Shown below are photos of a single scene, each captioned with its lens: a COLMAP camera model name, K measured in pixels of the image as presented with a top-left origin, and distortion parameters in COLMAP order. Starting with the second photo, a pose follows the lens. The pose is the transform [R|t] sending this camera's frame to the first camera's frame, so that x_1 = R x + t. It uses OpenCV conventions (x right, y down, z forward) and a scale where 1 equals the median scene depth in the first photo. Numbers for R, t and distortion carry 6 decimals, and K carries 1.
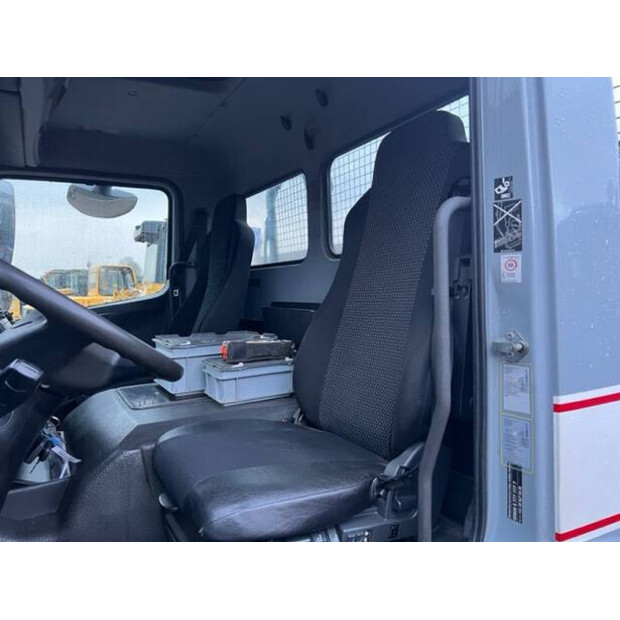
lens RADIAL K [[464.0, 0, 311.7], [0, 464.0, 310.1], [0, 0, 1]] dist [0.065907, -0.083746]
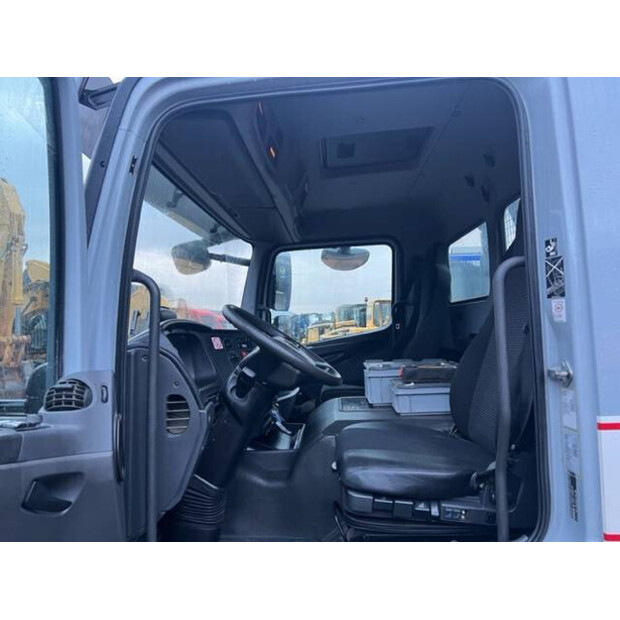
lens RADIAL K [[464.0, 0, 311.7], [0, 464.0, 310.1], [0, 0, 1]] dist [0.065907, -0.083746]
pose [[0.834156, -0.033251, -0.550525, 0.399398], [-0.000675, 0.998119, -0.061308, -0.009211], [0.551528, 0.051512, 0.832564, -0.289351]]
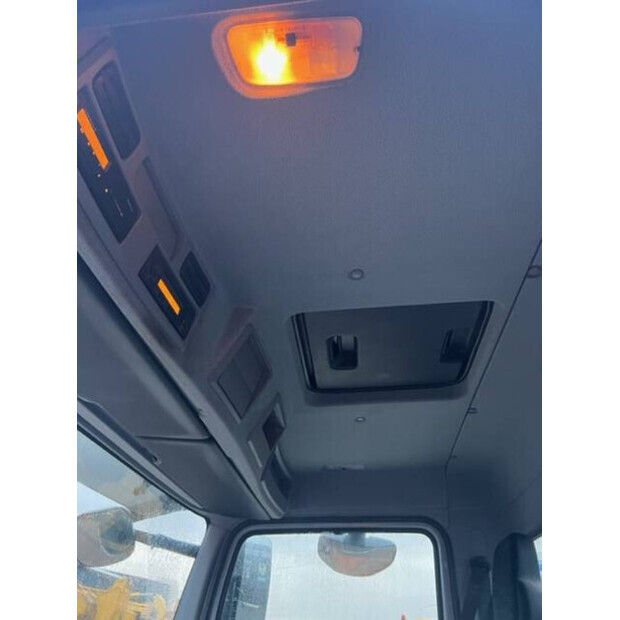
lens RADIAL K [[464.0, 0, 311.7], [0, 464.0, 310.1], [0, 0, 1]] dist [0.065907, -0.083746]
pose [[0.807542, -0.308575, -0.502651, 0.066558], [-0.067659, 0.798134, -0.598669, -0.154480], [0.585917, 0.517459, 0.623648, 0.459809]]
